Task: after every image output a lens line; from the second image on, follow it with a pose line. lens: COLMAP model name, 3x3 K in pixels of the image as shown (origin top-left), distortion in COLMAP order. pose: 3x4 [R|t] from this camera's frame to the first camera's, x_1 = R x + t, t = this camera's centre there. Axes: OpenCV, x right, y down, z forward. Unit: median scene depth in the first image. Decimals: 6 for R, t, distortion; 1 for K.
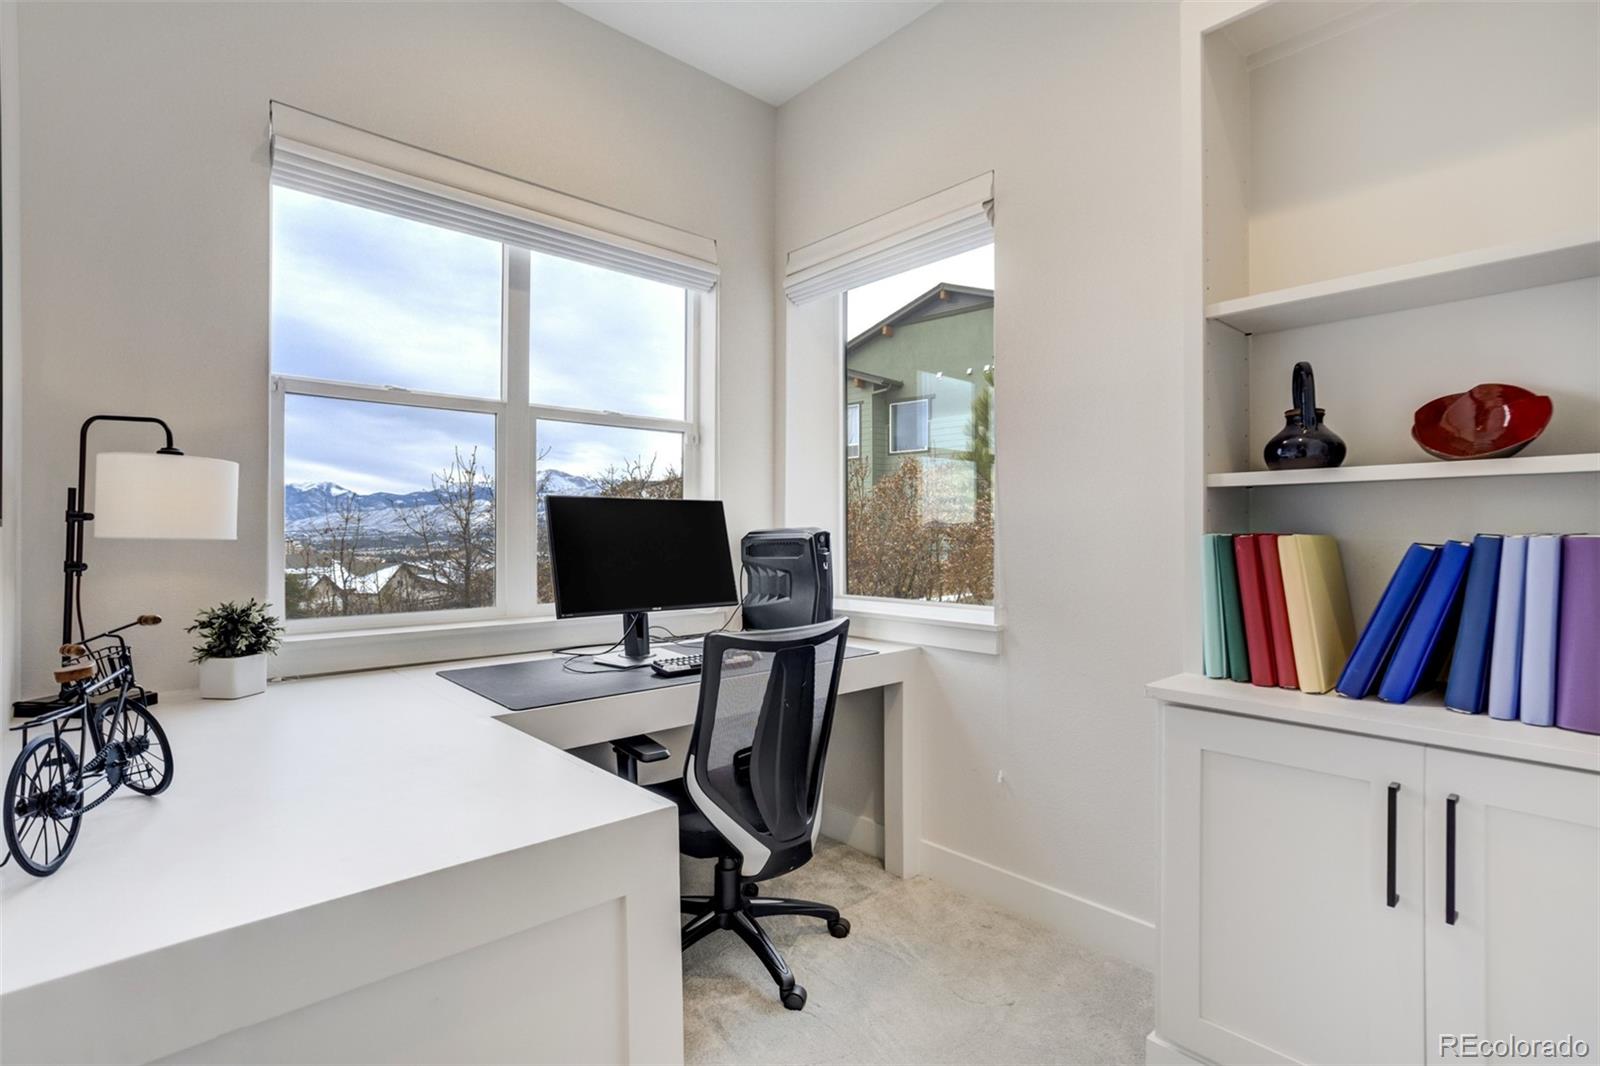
lens RADIAL K [[748.9, 0, 793.0], [0, 748.9, 544.3], [0, 0, 1]] dist [-0.015671, 0.002588]
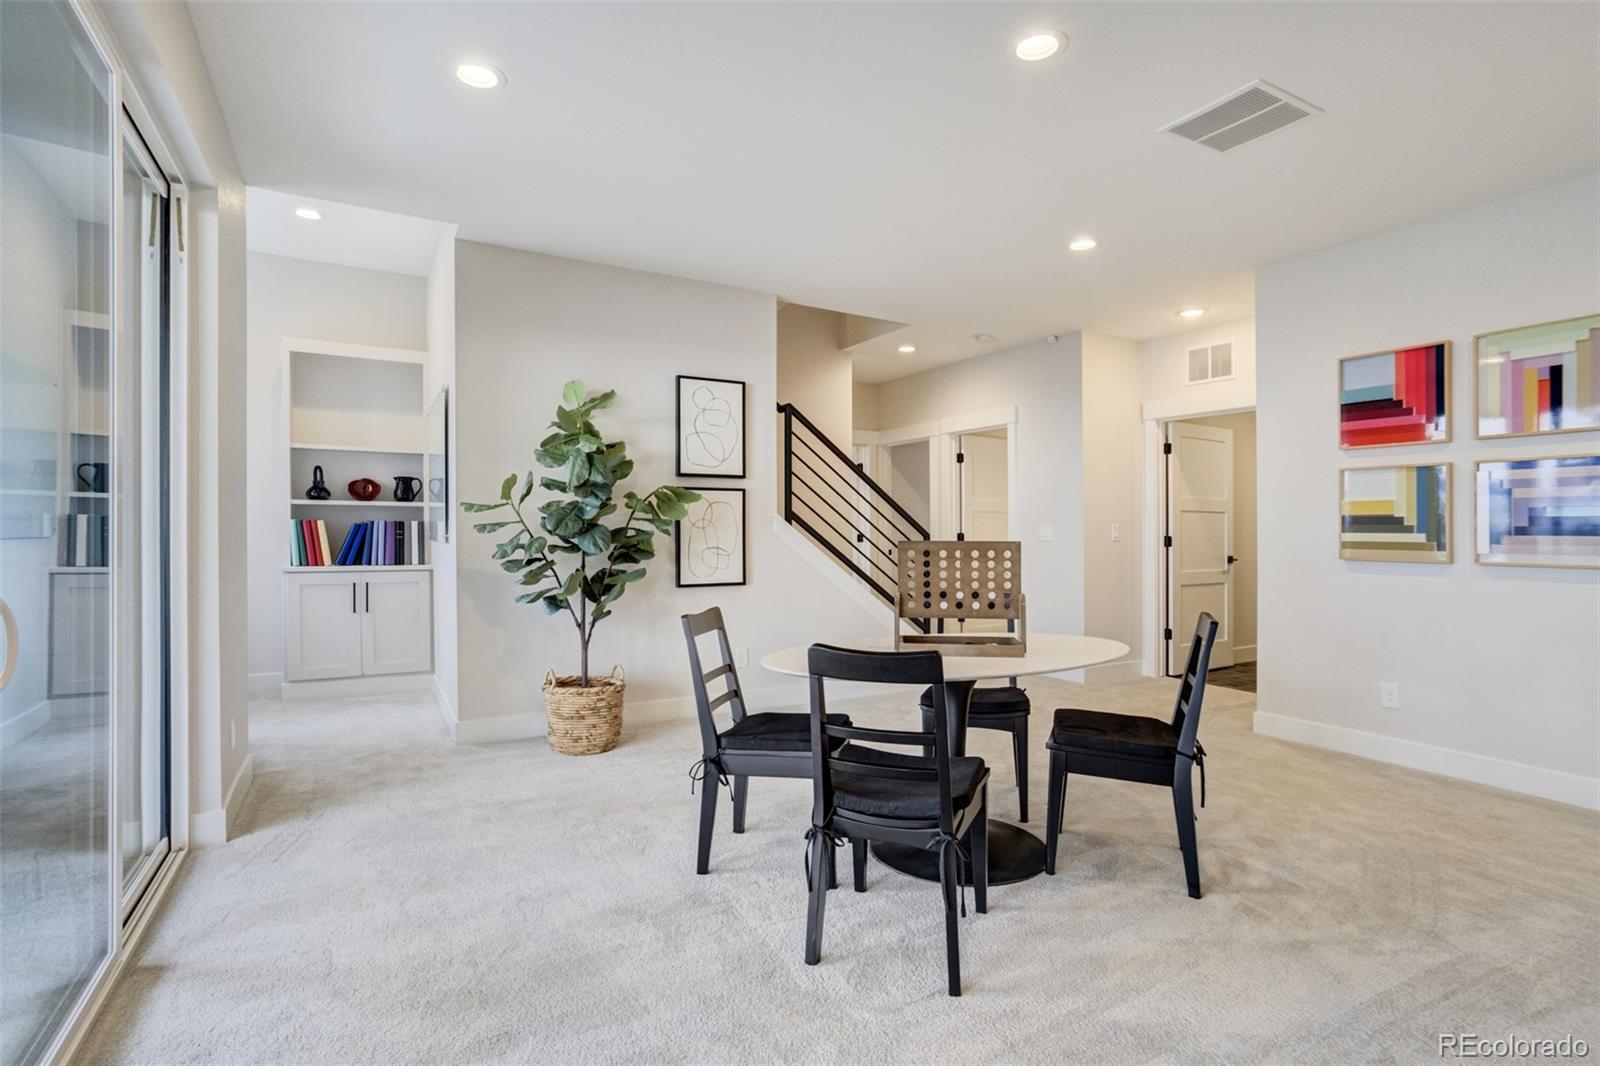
lens RADIAL K [[748.9, 0, 793.8], [0, 748.9, 528.5], [0, 0, 1]] dist [-0.015671, 0.002588]
pose [[0.215023, 0.015980, 0.976478, -2.056117], [0.014943, 0.999695, -0.019650, 0.117976], [-0.976495, 0.018816, 0.214719, -1.721979]]
